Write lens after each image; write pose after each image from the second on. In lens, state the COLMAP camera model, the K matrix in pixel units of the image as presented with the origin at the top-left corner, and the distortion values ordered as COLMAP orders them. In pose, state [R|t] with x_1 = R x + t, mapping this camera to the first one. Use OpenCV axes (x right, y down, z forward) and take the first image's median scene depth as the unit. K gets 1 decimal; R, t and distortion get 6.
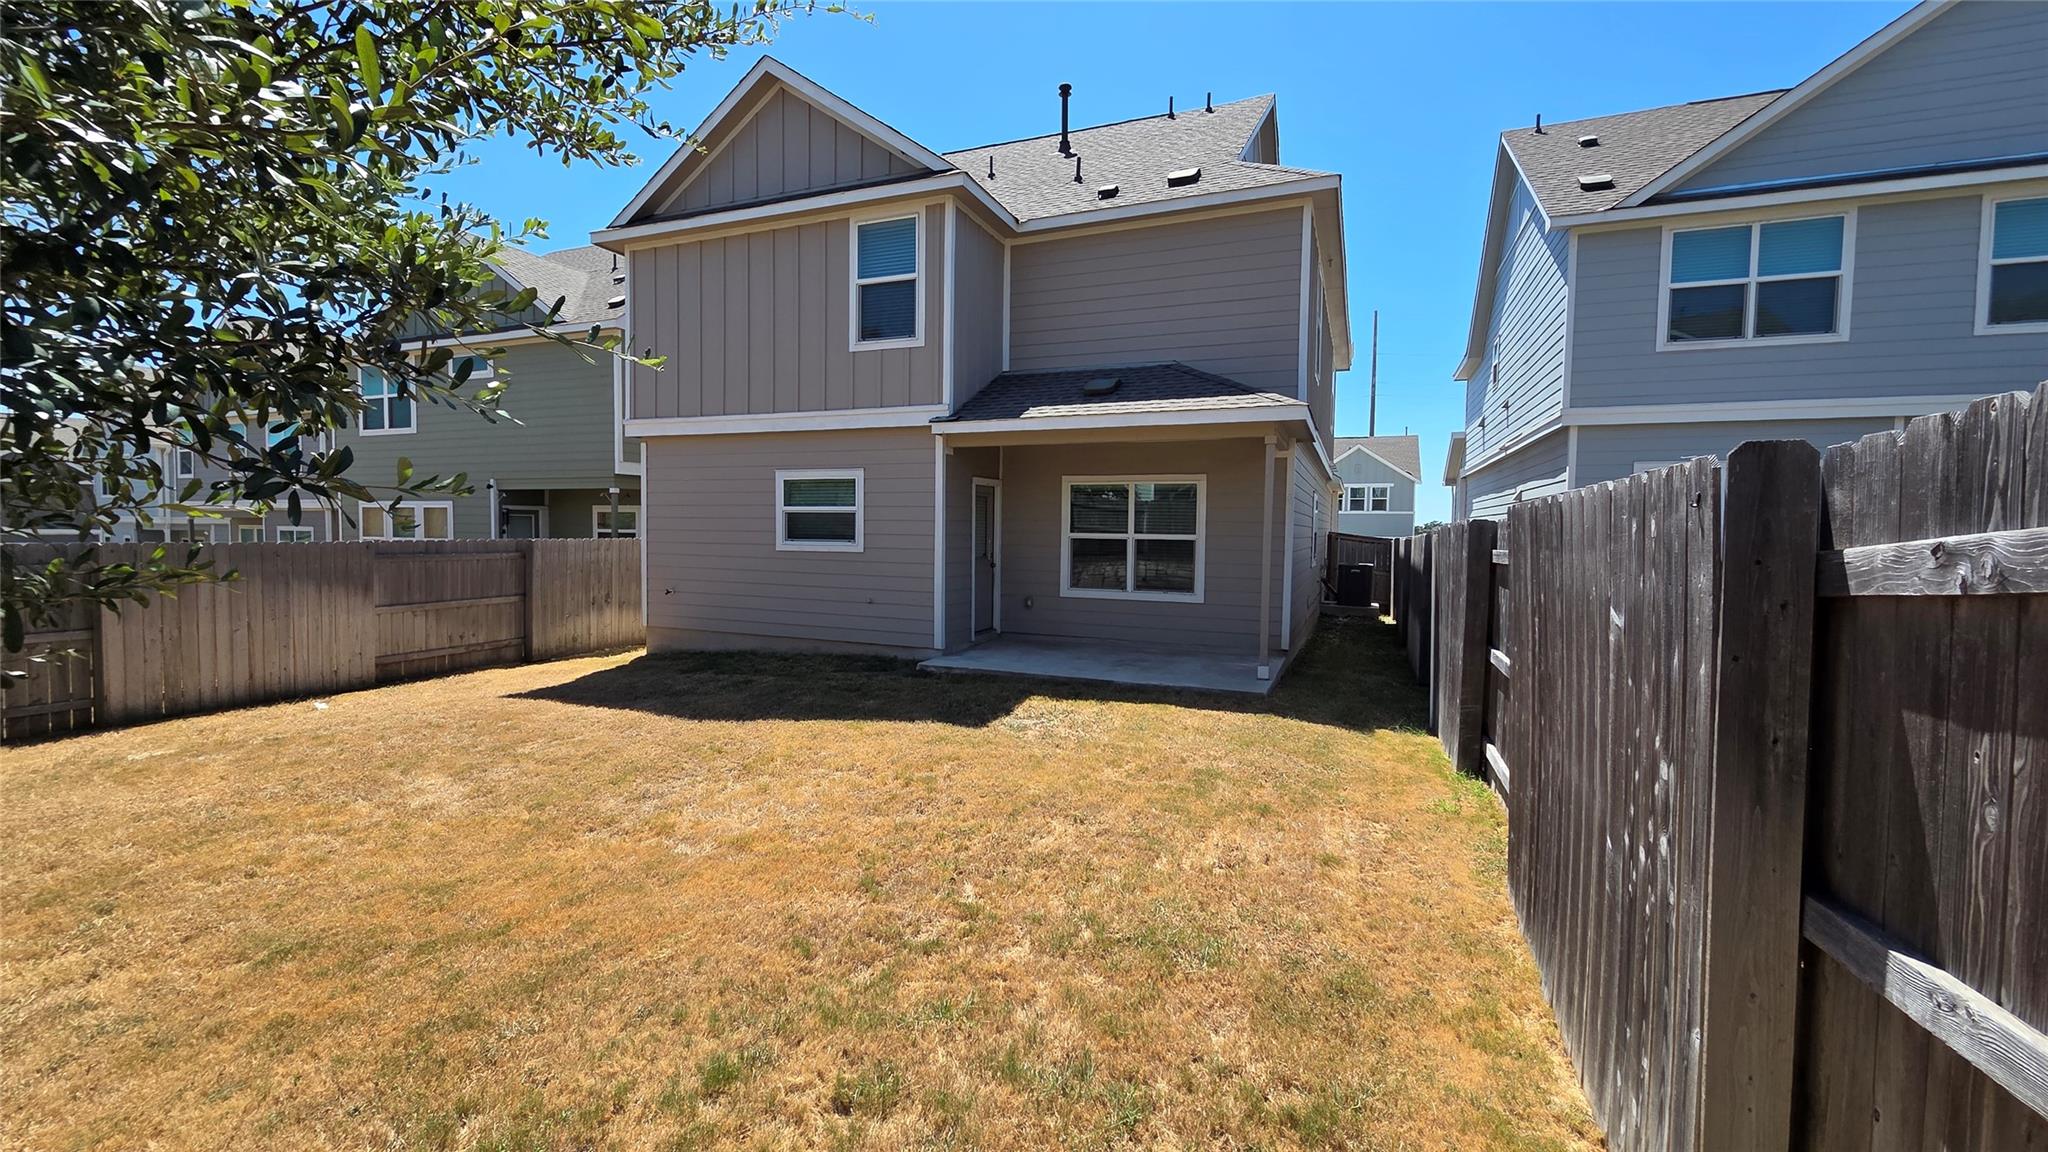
lens RADIAL K [[848.9, 0, 1008.3], [0, 848.9, 568.3], [0, 0, 1]] dist [0.001966, -0.000097]
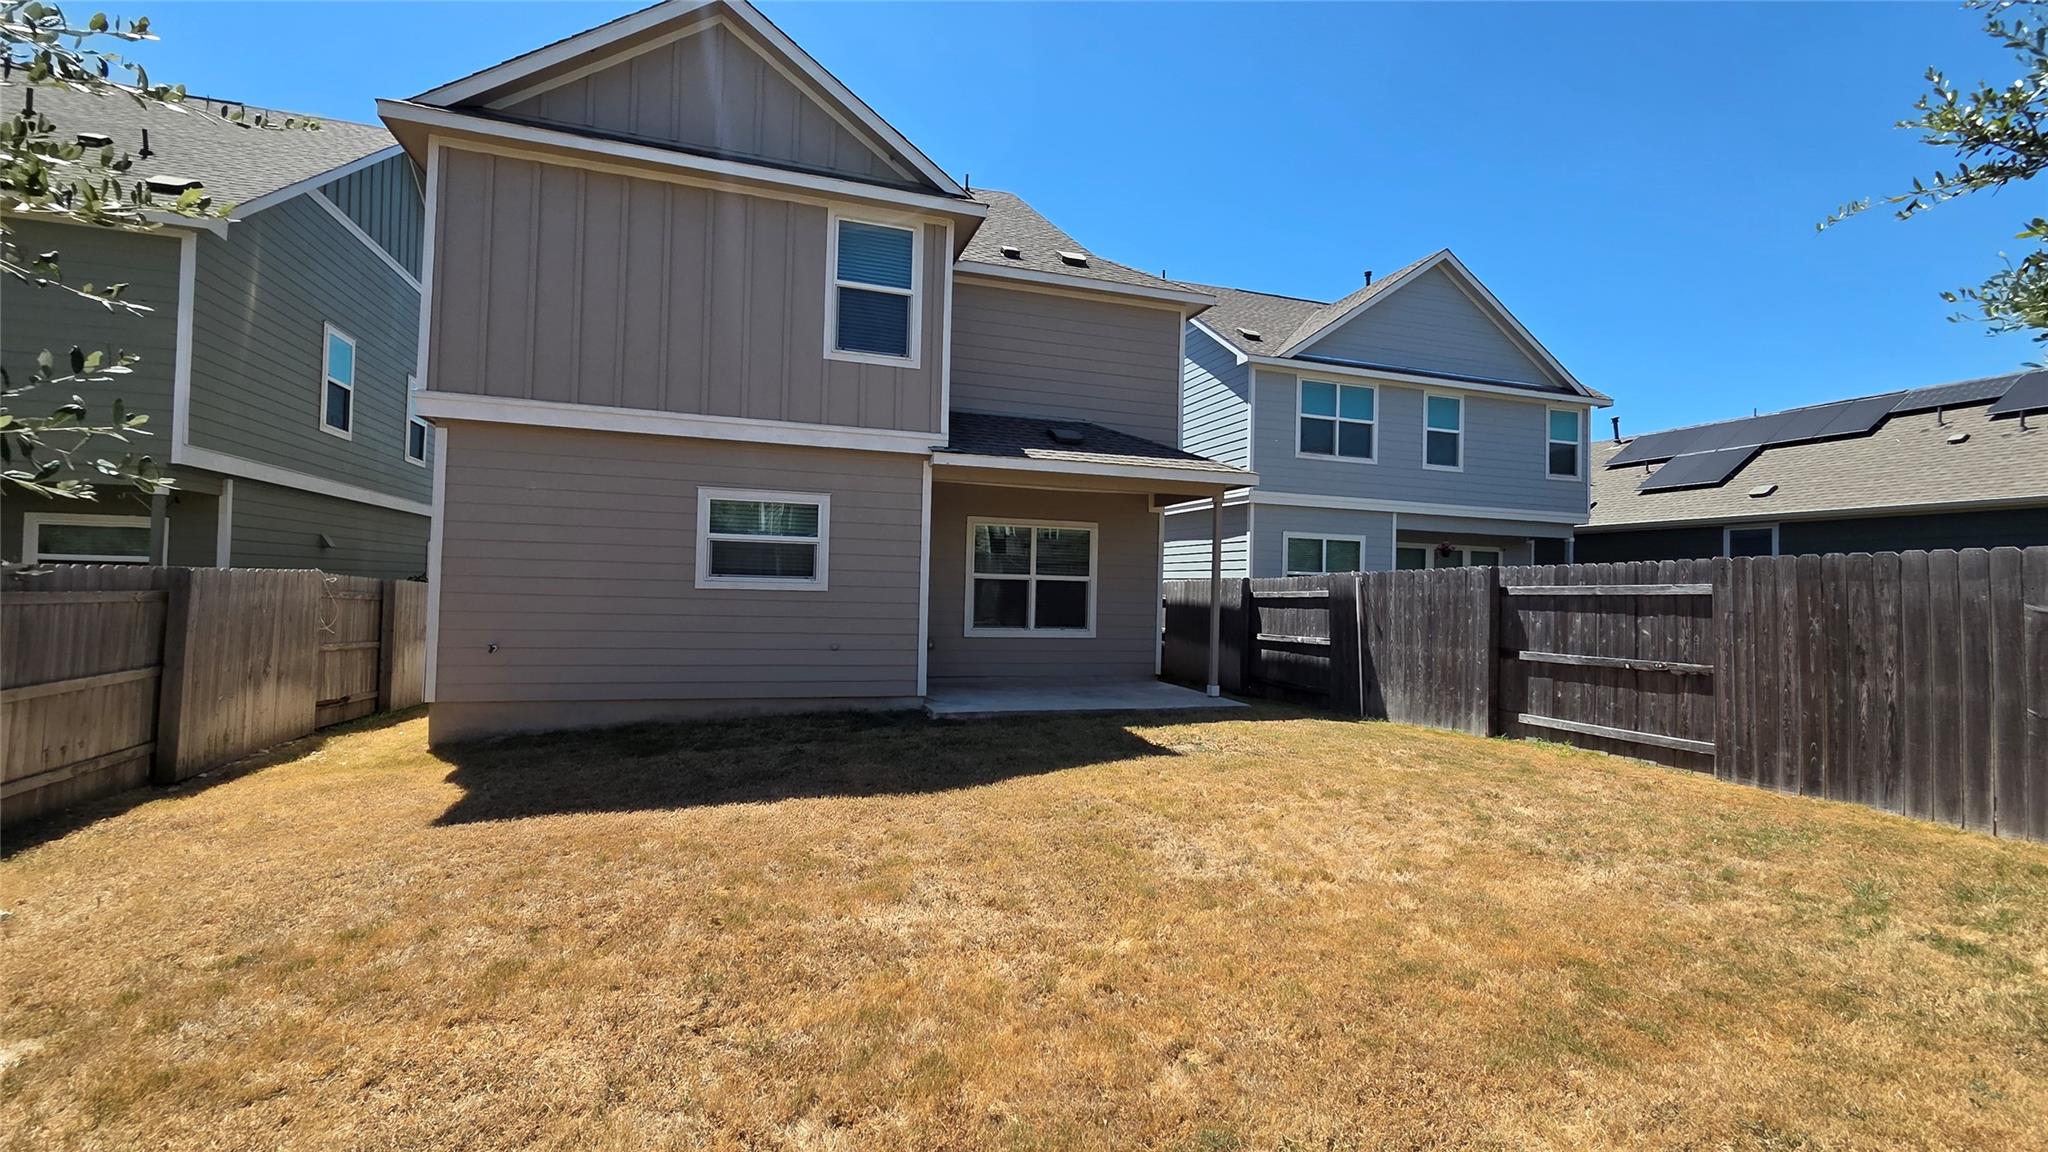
lens RADIAL K [[848.9, 0, 1014.1], [0, 848.9, 567.0], [0, 0, 1]] dist [0.001966, -0.000097]
pose [[0.754521, 0.022658, 0.655885, -0.585744], [0.015400, 0.998517, -0.052210, 0.004839], [-0.656095, 0.049494, 0.753053, 0.225566]]
